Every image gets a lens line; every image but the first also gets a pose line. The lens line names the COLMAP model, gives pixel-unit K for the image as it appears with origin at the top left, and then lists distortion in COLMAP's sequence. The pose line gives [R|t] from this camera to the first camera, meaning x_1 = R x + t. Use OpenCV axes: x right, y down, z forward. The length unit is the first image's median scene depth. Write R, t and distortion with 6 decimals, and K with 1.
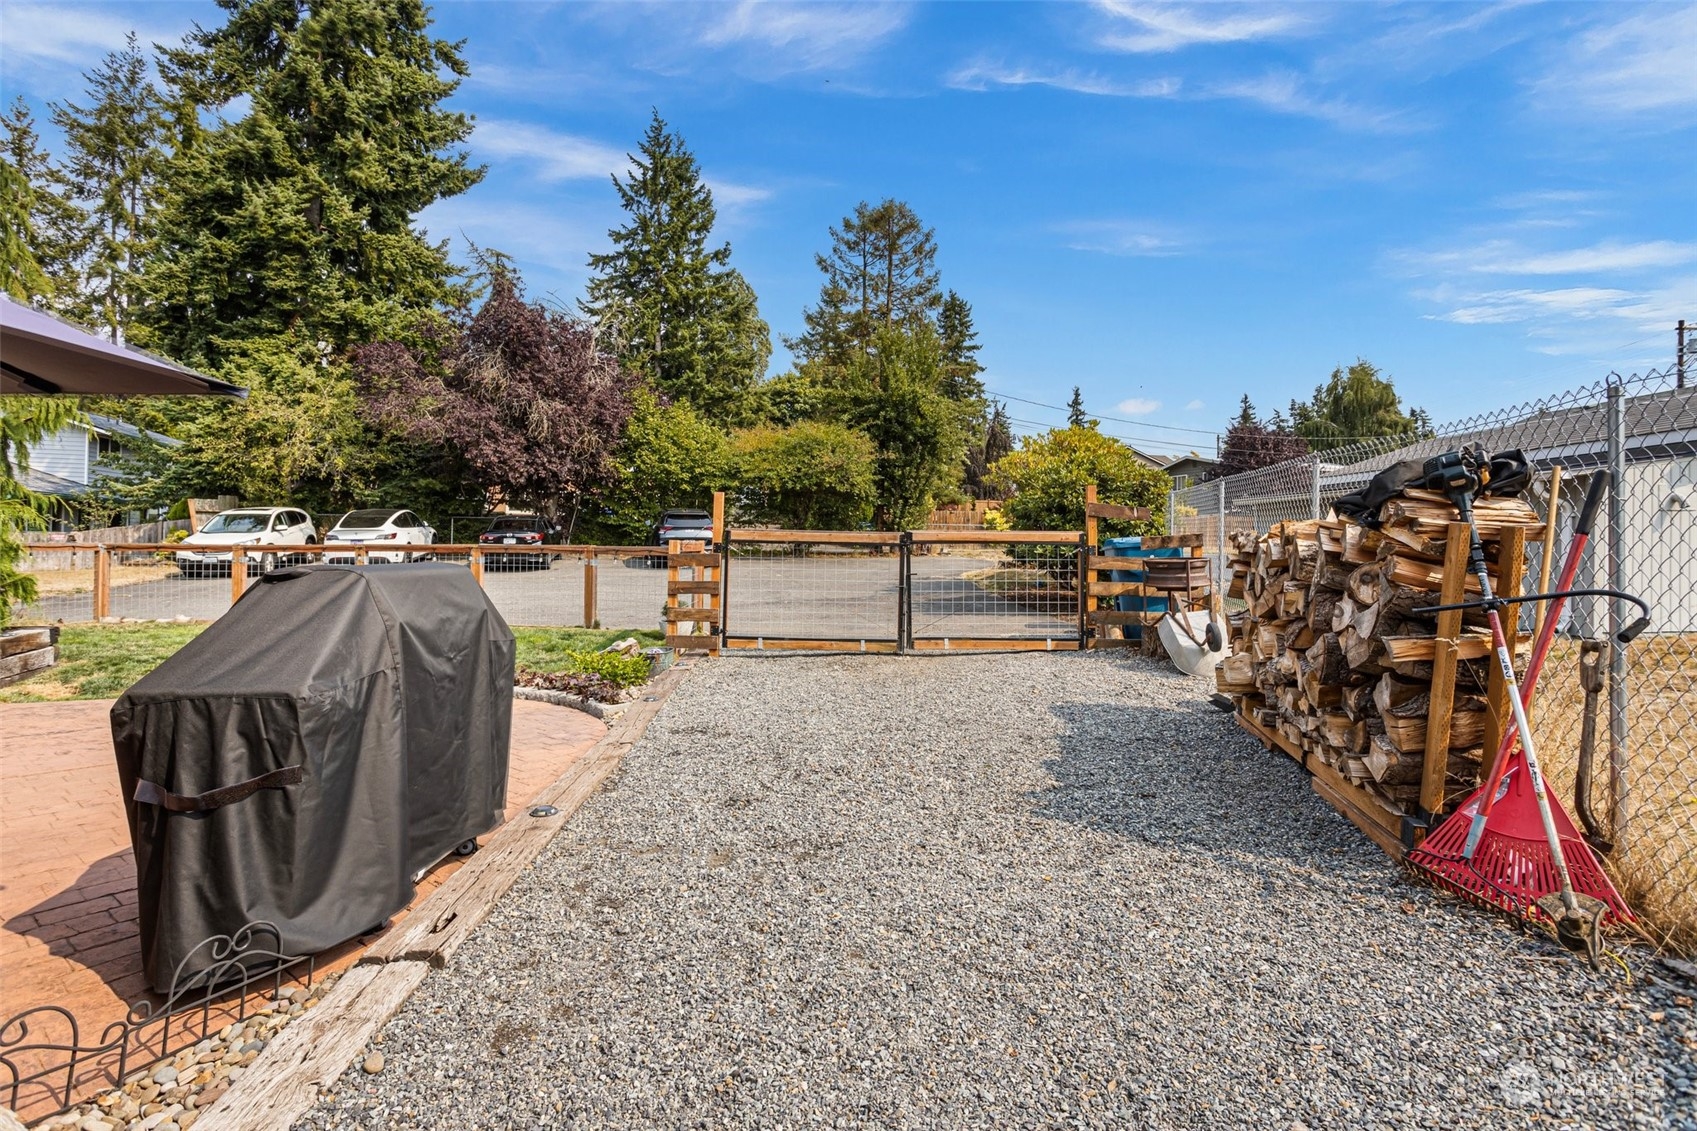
lens RADIAL K [[817.1, 0, 844.3], [0, 817.1, 535.9], [0, 0, 1]] dist [0.001027, -0.000293]
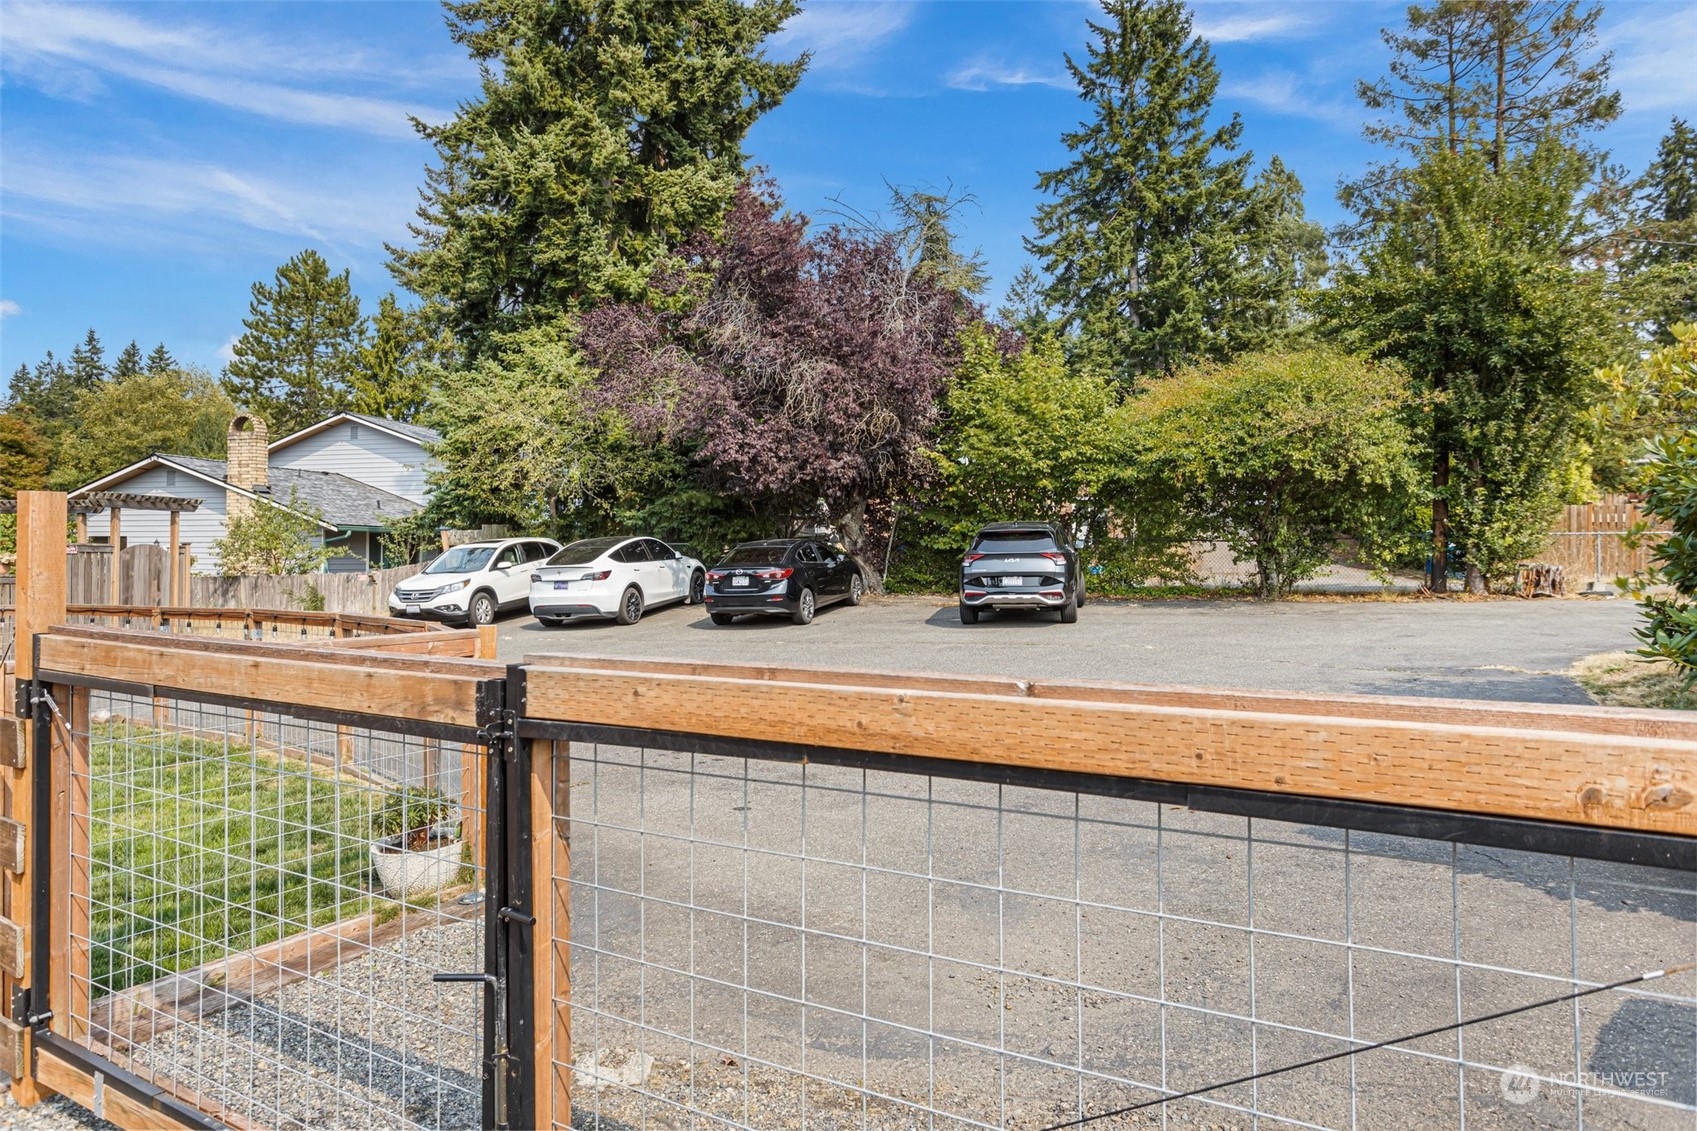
lens RADIAL K [[1048.8, 0, 841.4], [0, 1048.8, 556.1], [0, 0, 1]] dist [-0.007549, 0.003608]
pose [[0.846759, -0.016334, -0.531726, 0.076201], [0.018662, 0.999825, -0.000995, -0.008399], [0.531649, -0.009081, 0.846916, 0.245916]]
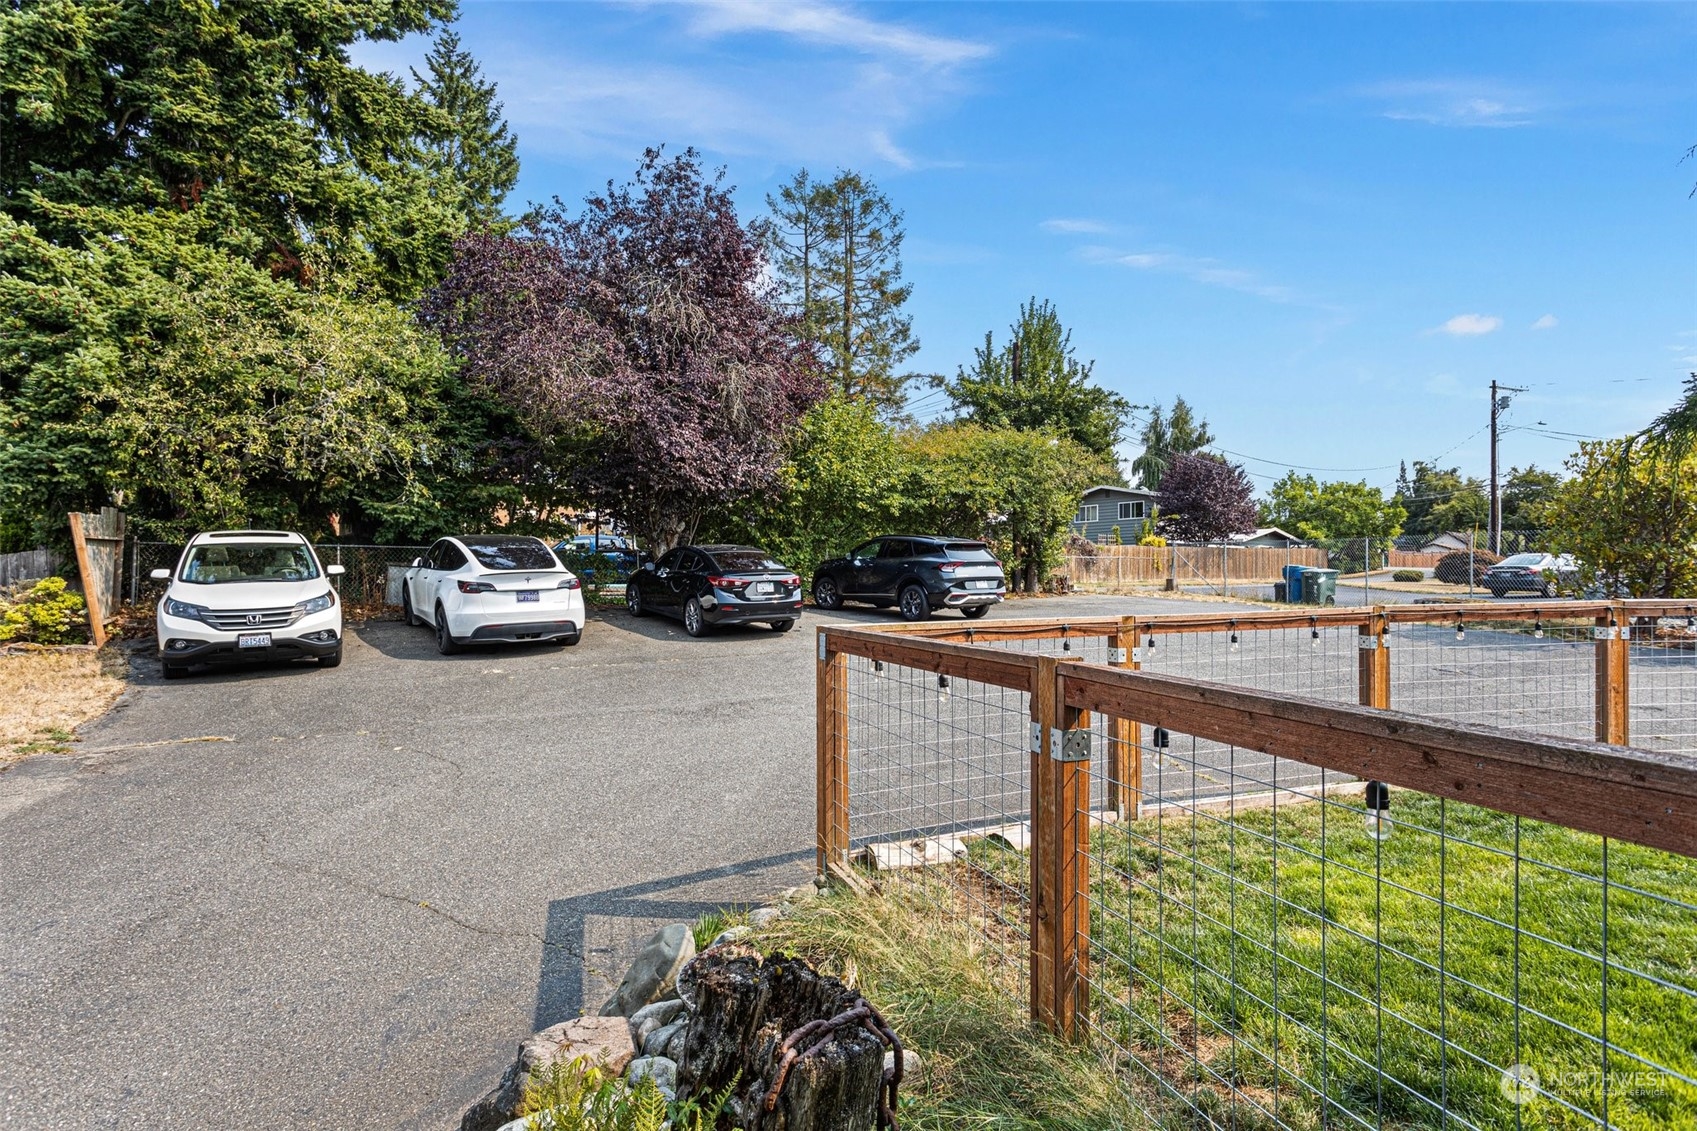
lens RADIAL K [[860.6, 0, 837.1], [0, 860.6, 580.2], [0, 0, 1]] dist [-0.016444, 0.004012]
pose [[0.931266, -0.016559, 0.363963, -0.434616], [0.013082, 0.999842, 0.012016, -0.004298], [-0.364105, -0.006429, 0.931336, 0.284734]]
